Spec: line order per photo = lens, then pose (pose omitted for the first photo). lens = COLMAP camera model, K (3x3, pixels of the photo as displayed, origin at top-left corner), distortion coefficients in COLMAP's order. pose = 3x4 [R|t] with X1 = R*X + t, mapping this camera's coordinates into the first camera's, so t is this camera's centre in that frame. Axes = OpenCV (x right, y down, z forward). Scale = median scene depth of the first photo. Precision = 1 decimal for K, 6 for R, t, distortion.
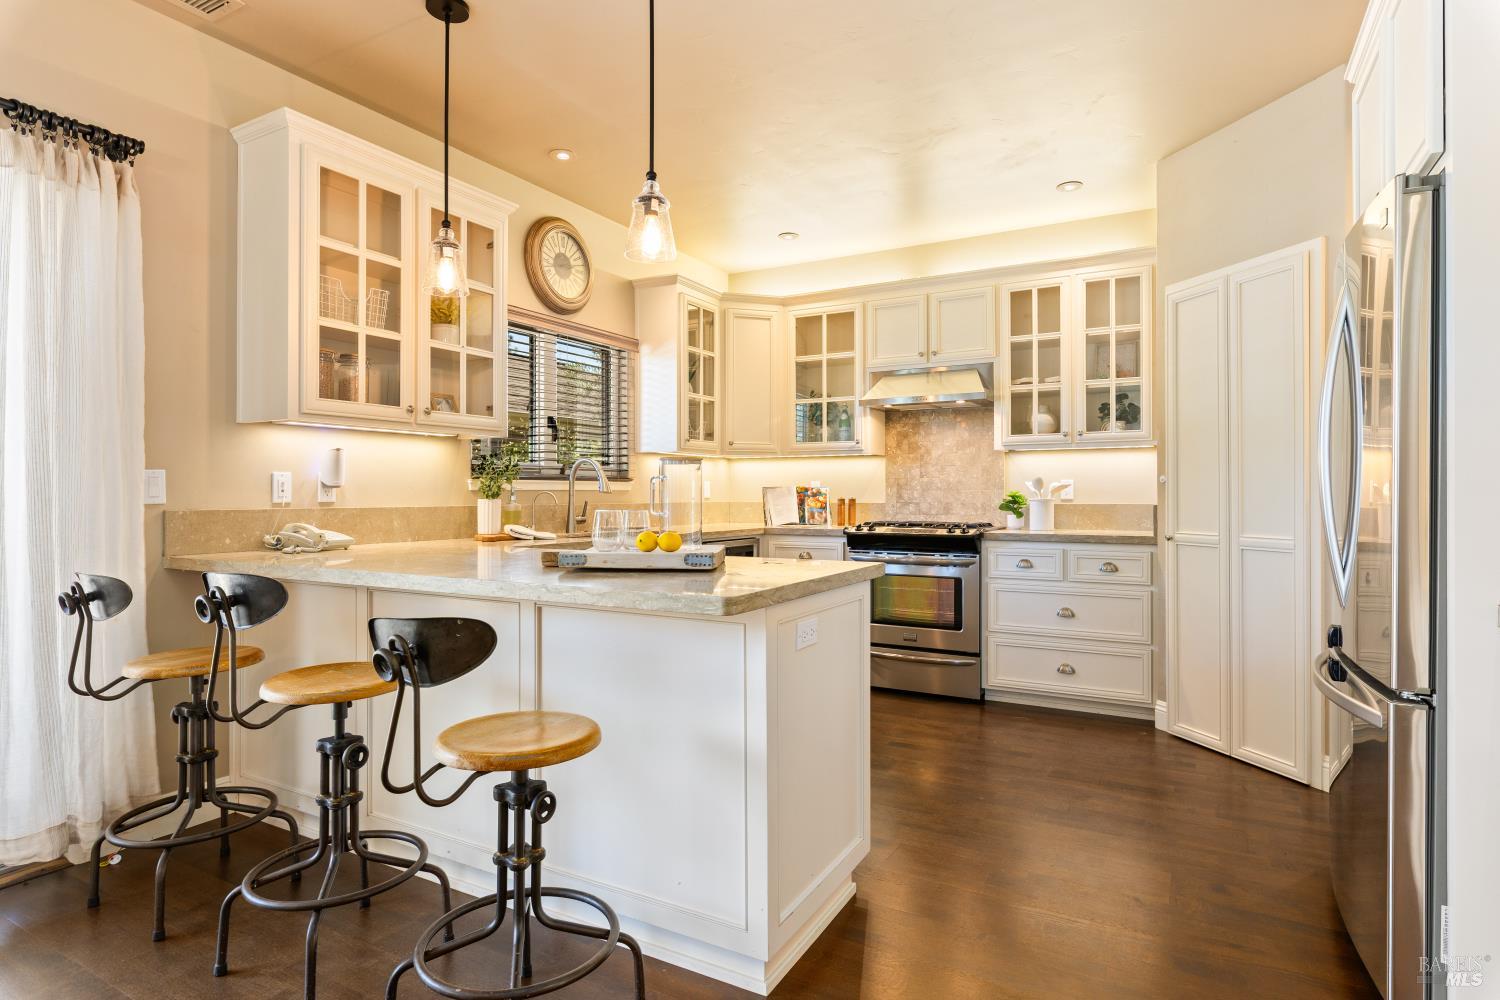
lens RADIAL K [[809.0, 0, 749.7], [0, 809.0, 495.6], [0, 0, 1]] dist [-0.000623, -0.000012]
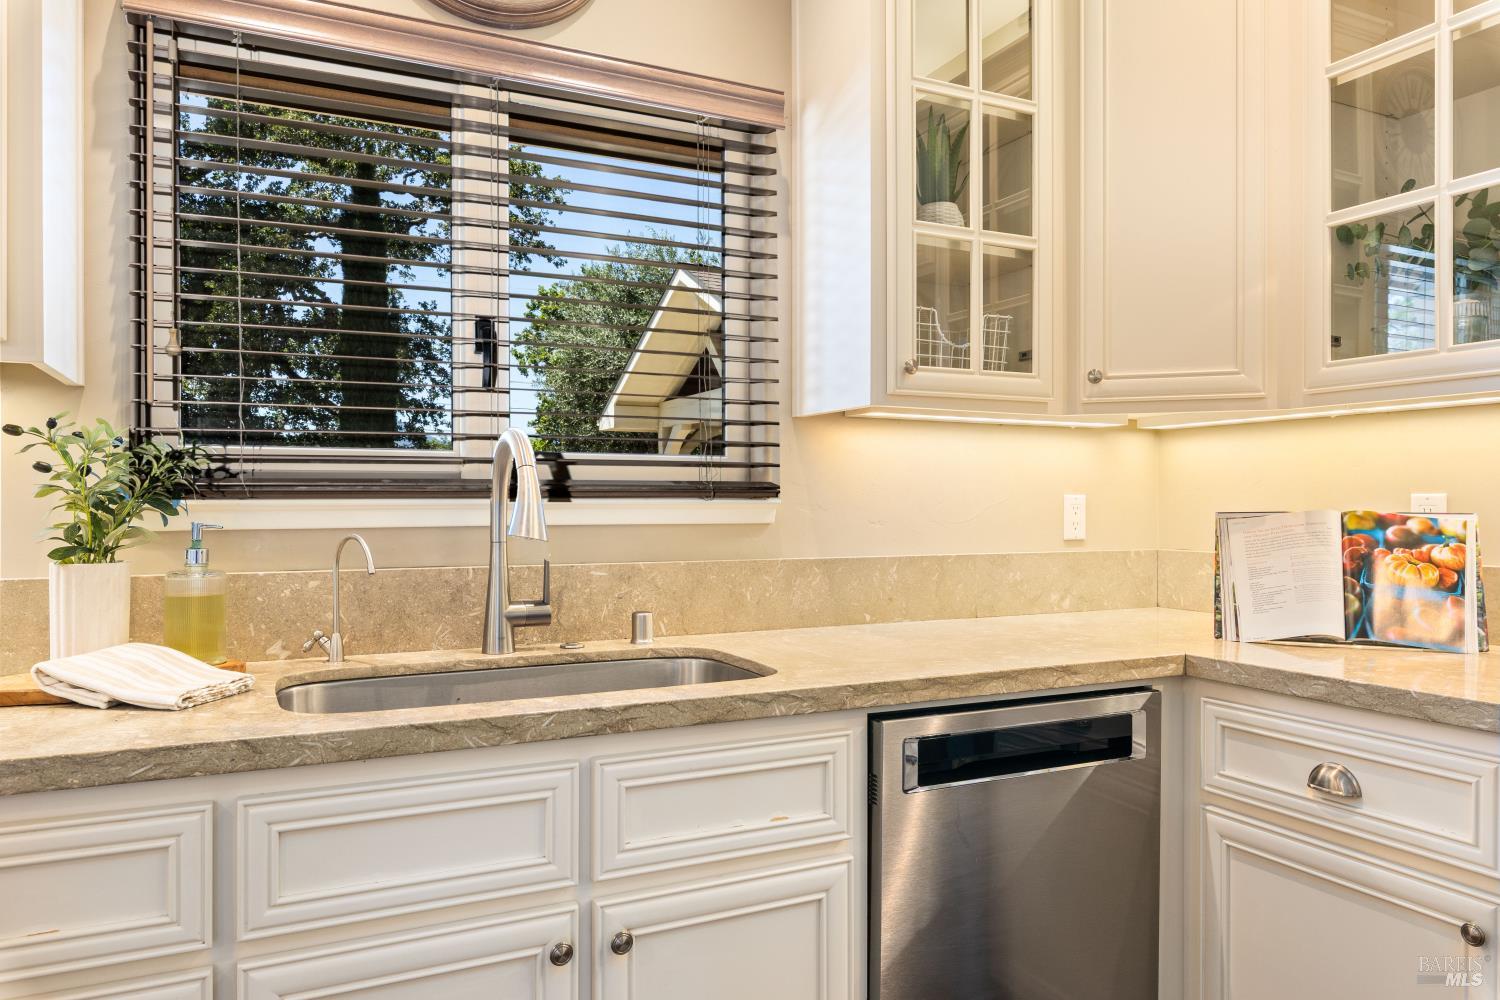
lens RADIAL K [[1040.7, 0, 753.4], [0, 1040.7, 495.3], [0, 0, 1]] dist [-0.000874, -0.002588]
pose [[0.830135, 0.001110, -0.557561, 0.095469], [-0.004234, 0.999982, -0.004313, -0.015251], [0.557546, 0.005941, 0.830125, 0.587008]]
